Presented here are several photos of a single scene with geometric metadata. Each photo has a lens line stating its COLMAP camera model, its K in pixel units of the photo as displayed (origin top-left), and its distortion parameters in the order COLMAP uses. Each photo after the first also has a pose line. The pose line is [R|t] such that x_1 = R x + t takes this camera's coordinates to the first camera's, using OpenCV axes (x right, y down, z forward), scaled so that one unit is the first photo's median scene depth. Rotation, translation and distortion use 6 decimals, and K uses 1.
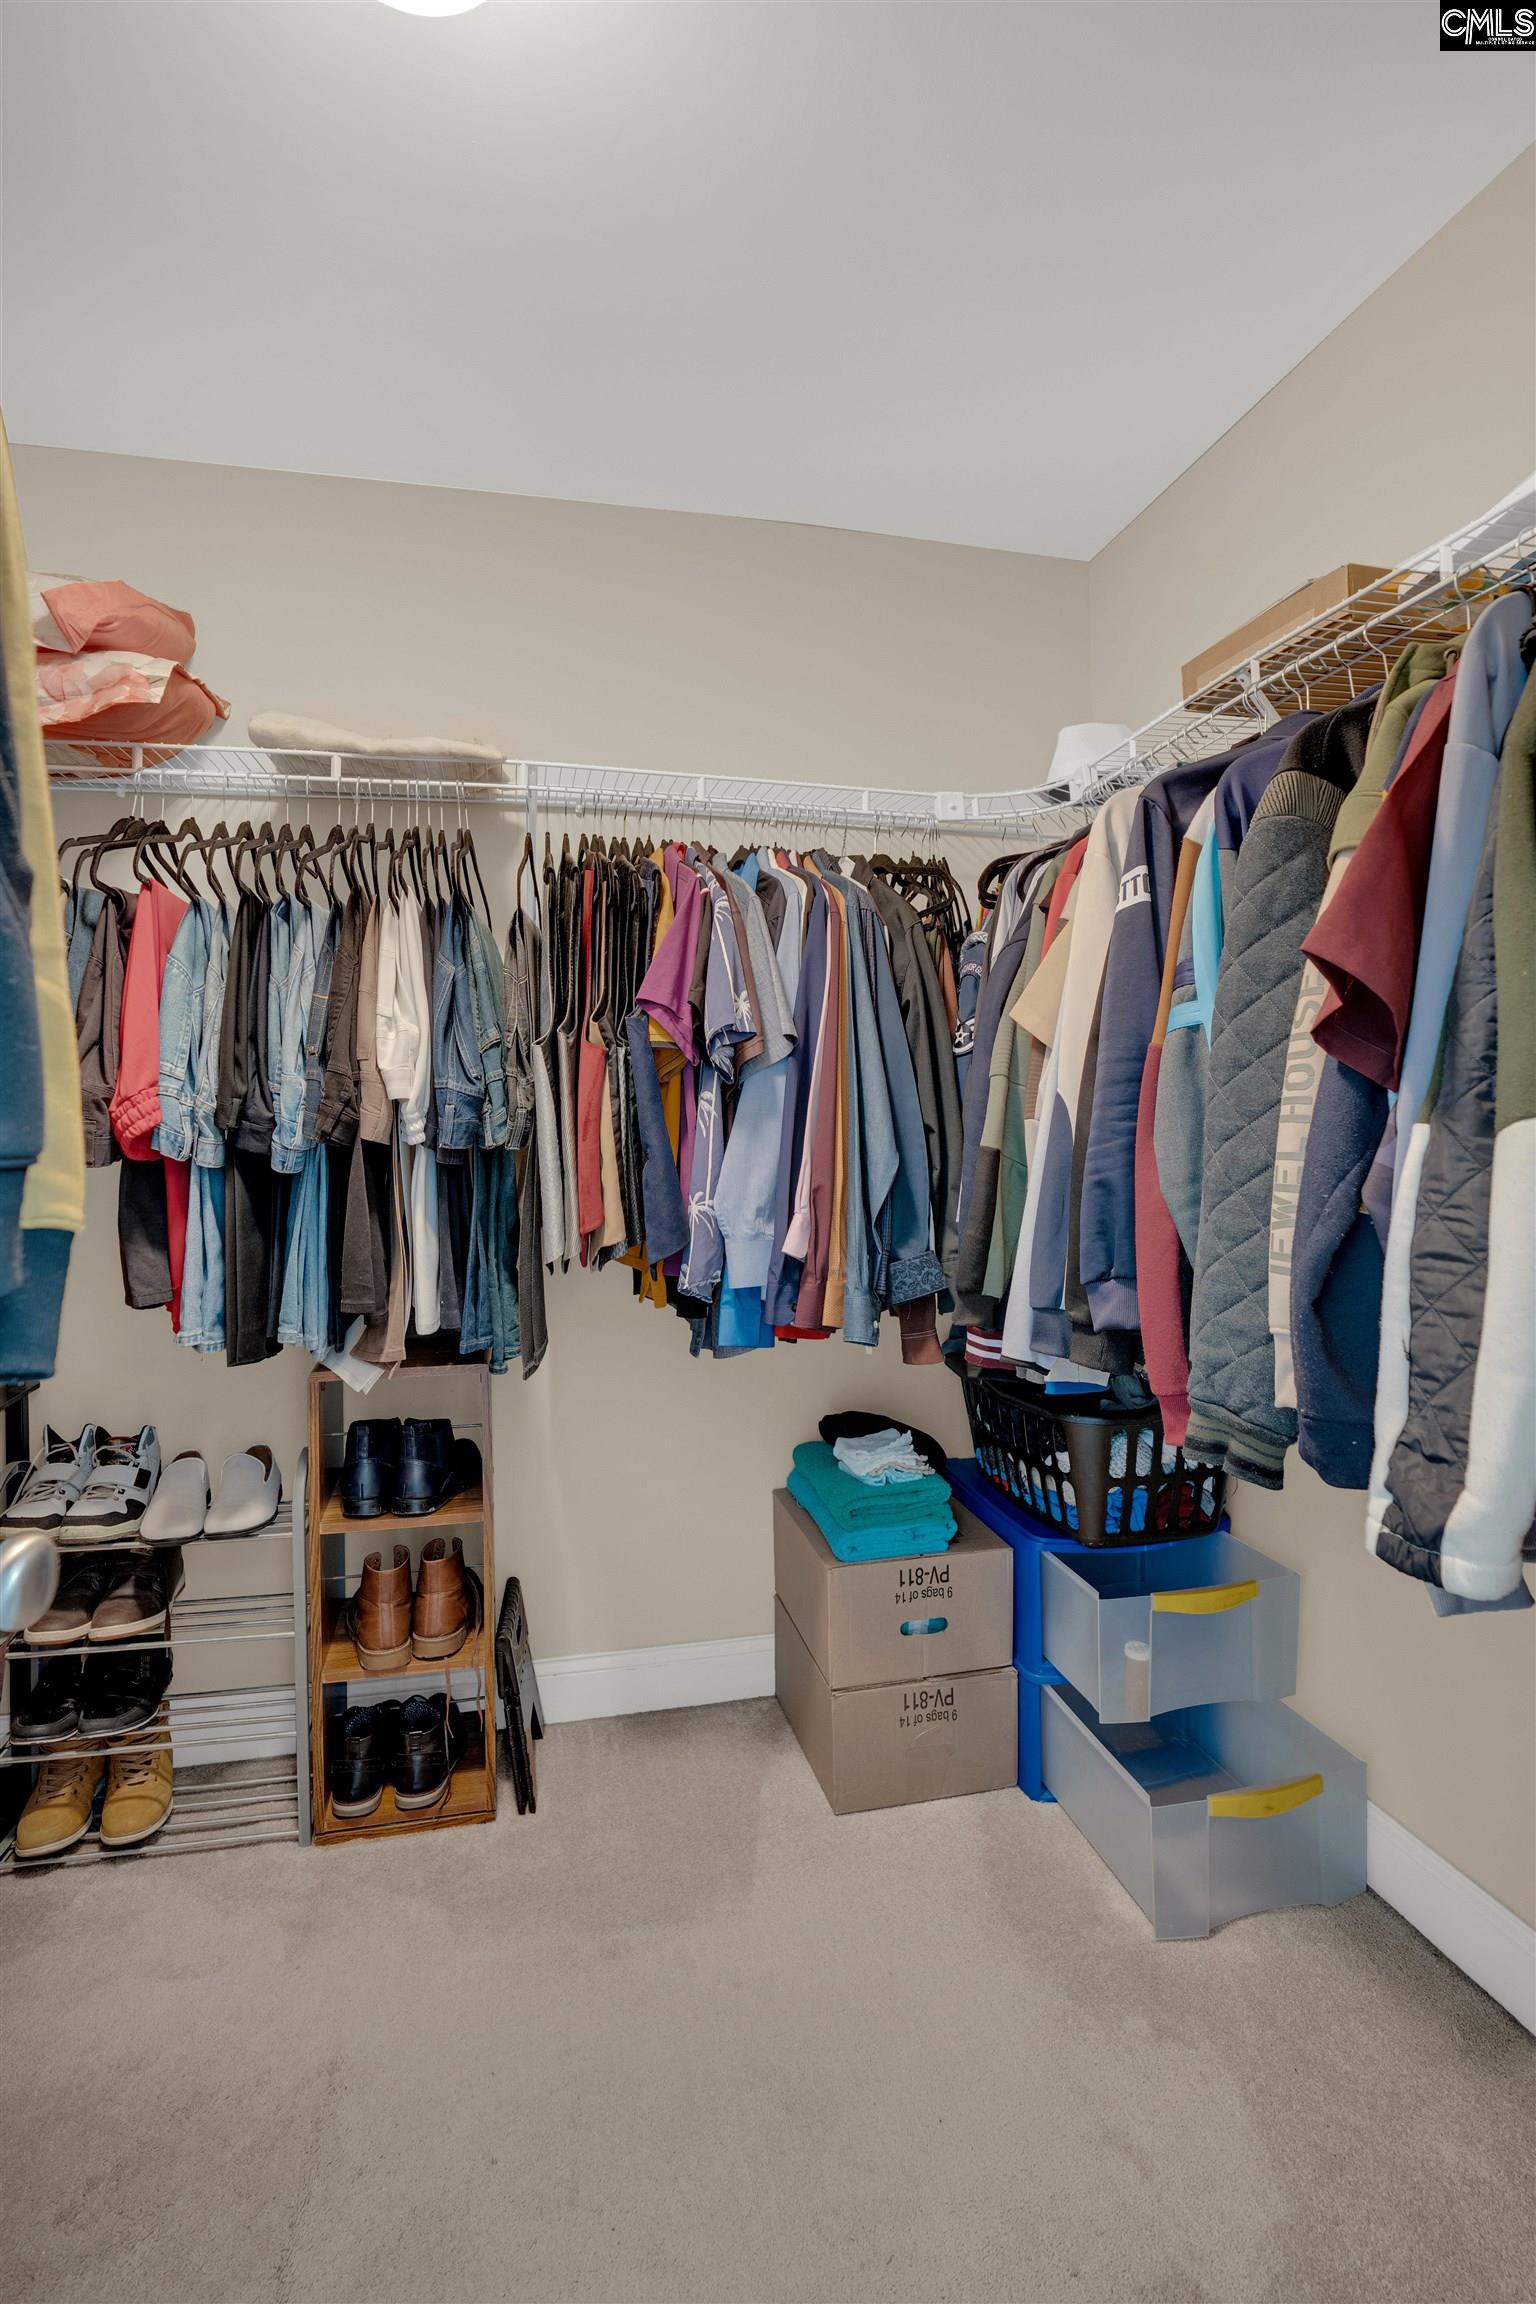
lens RADIAL K [[1079.4, 0, 765.9], [0, 1079.4, 1152.5], [0, 0, 1]] dist [-0.027429, 0.001527]
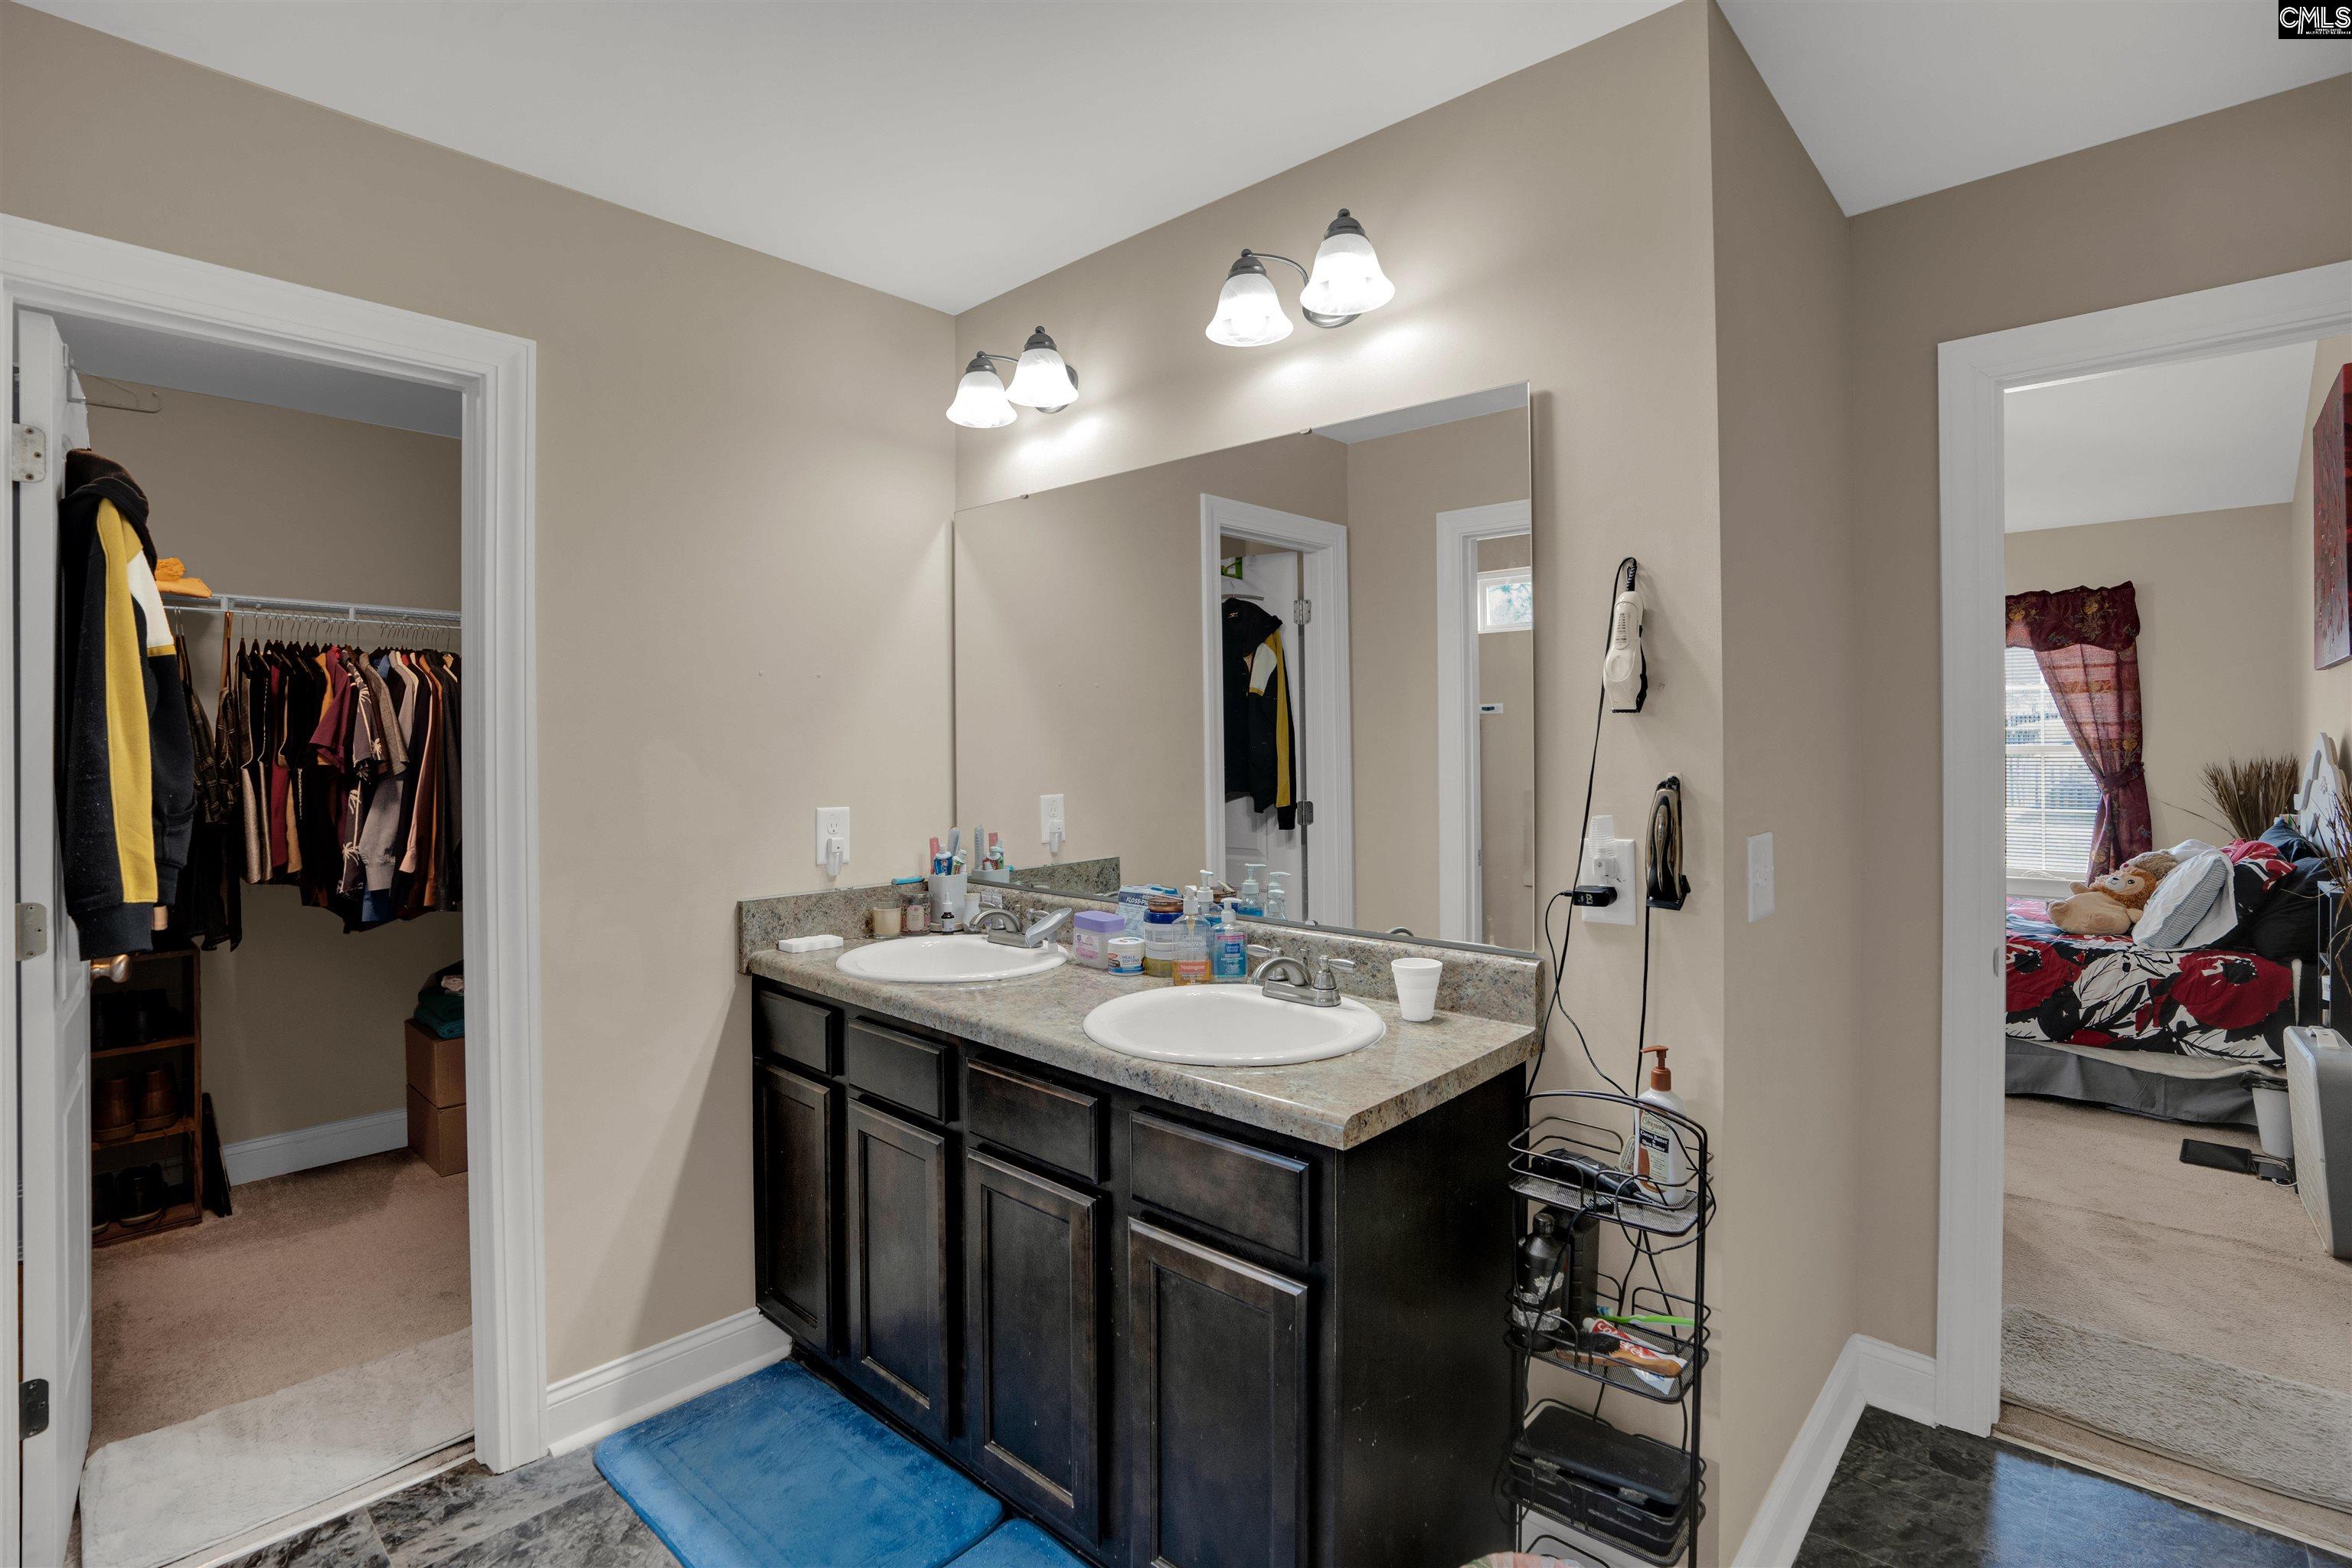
lens RADIAL K [[1101.9, 0, 1200.3], [0, 1101.9, 744.3], [0, 0, 1]] dist [-0.027429, 0.001527]
pose [[0.823481, 0.001377, 0.567343, 0.088258], [0.016938, 0.999492, -0.027011, -0.058324], [-0.567092, 0.031853, 0.823039, -1.404287]]
